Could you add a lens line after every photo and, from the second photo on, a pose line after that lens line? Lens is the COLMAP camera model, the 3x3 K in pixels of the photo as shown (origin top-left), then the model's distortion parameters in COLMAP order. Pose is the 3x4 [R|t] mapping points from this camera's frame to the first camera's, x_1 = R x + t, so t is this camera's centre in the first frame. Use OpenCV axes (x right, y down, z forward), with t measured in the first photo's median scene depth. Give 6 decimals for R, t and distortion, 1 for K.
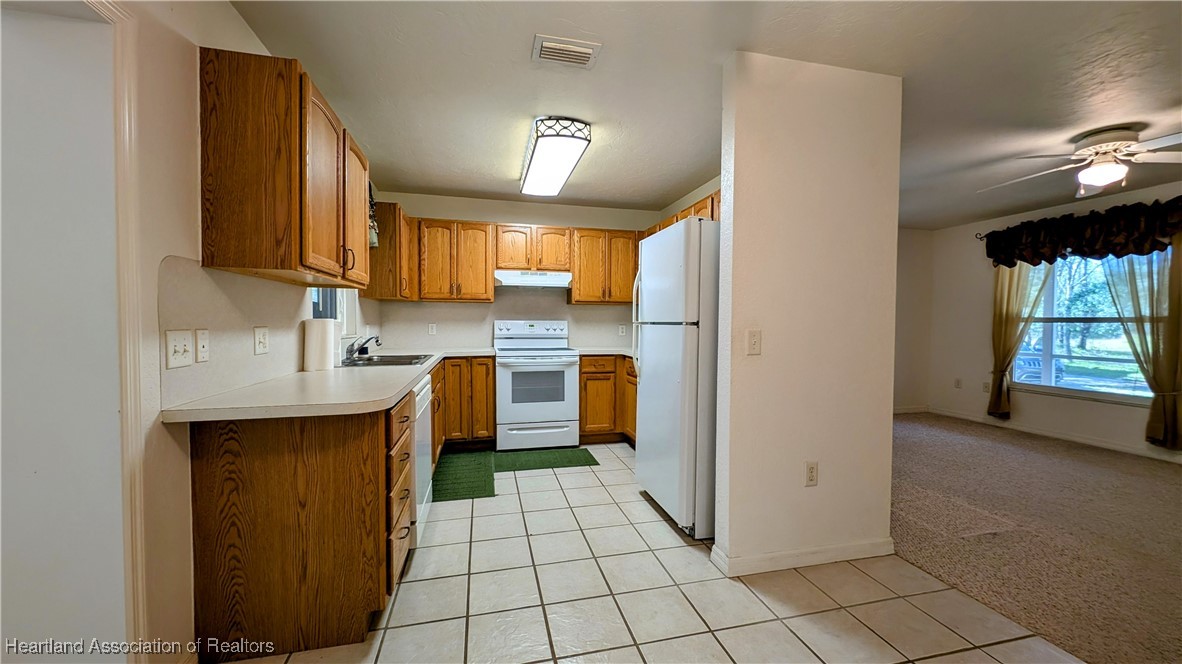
lens RADIAL K [[443.7, 0, 587.1], [0, 443.7, 336.1], [0, 0, 1]] dist [0.008868, -0.000113]
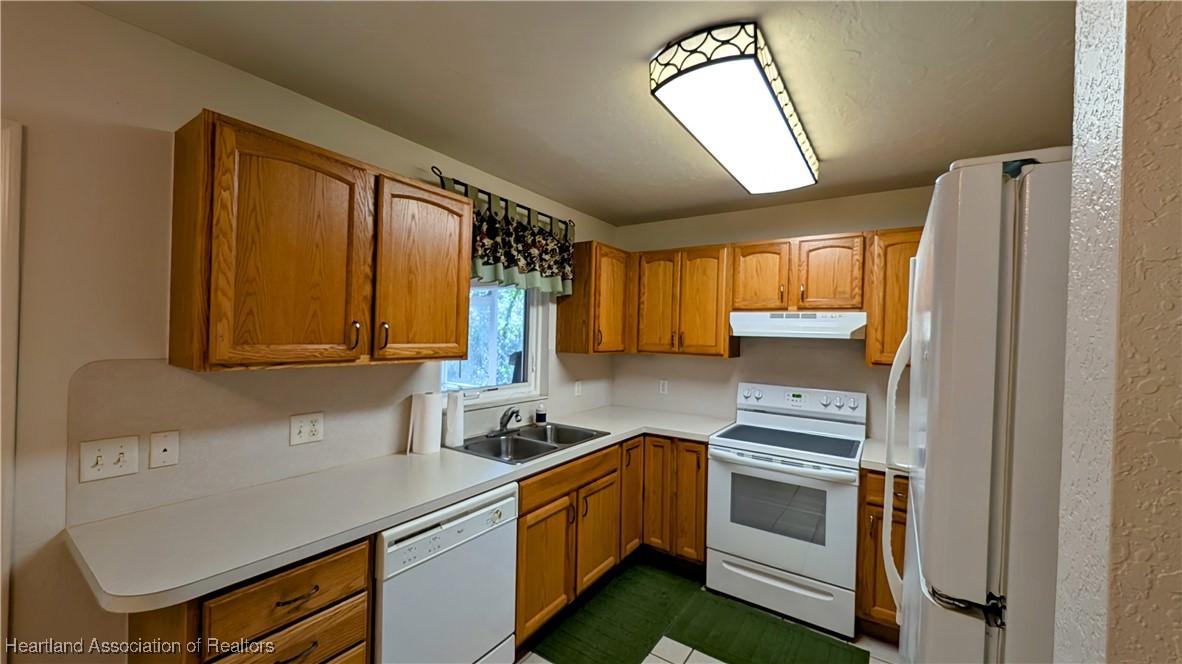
lens RADIAL K [[443.7, 0, 587.1], [0, 443.7, 336.1], [0, 0, 1]] dist [0.008868, -0.000113]
pose [[0.668952, 0.015859, -0.743137, 0.158240], [-0.046615, 0.998699, -0.020649, -0.089696], [0.741843, 0.048454, 0.668821, 0.388024]]
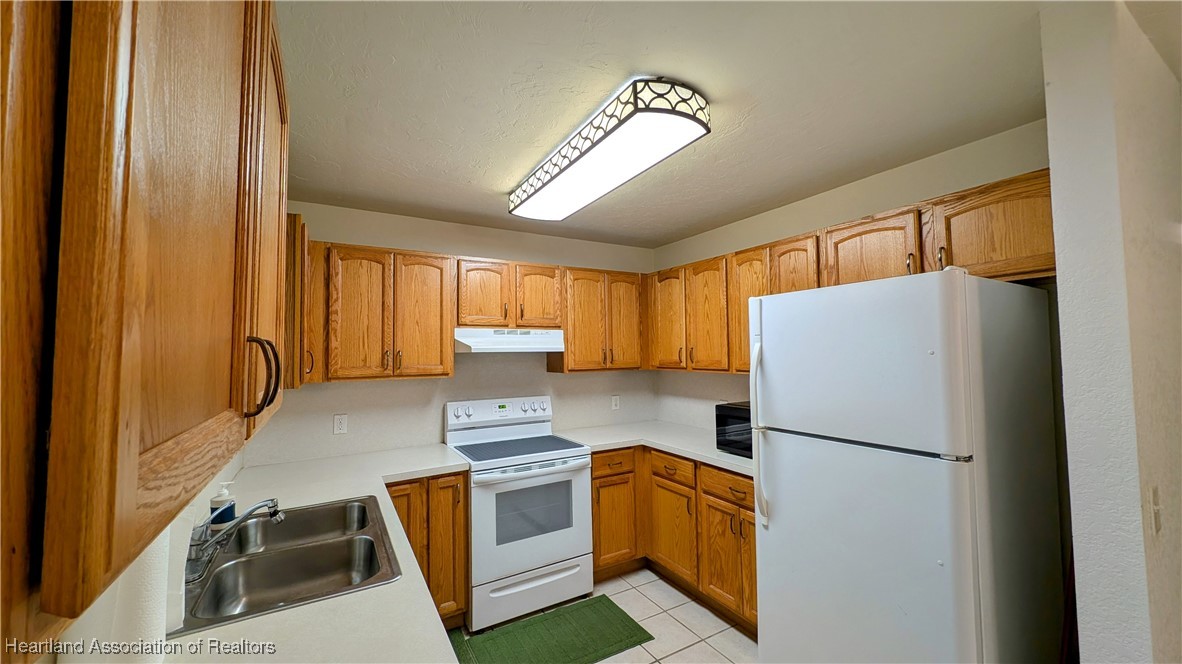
lens RADIAL K [[443.7, 0, 587.1], [0, 443.7, 336.1], [0, 0, 1]] dist [0.008868, -0.000113]
pose [[0.958348, -0.009490, 0.285447, -0.213393], [0.029979, 0.997269, -0.067493, -0.089802], [-0.284027, 0.073239, 0.956015, 0.337848]]
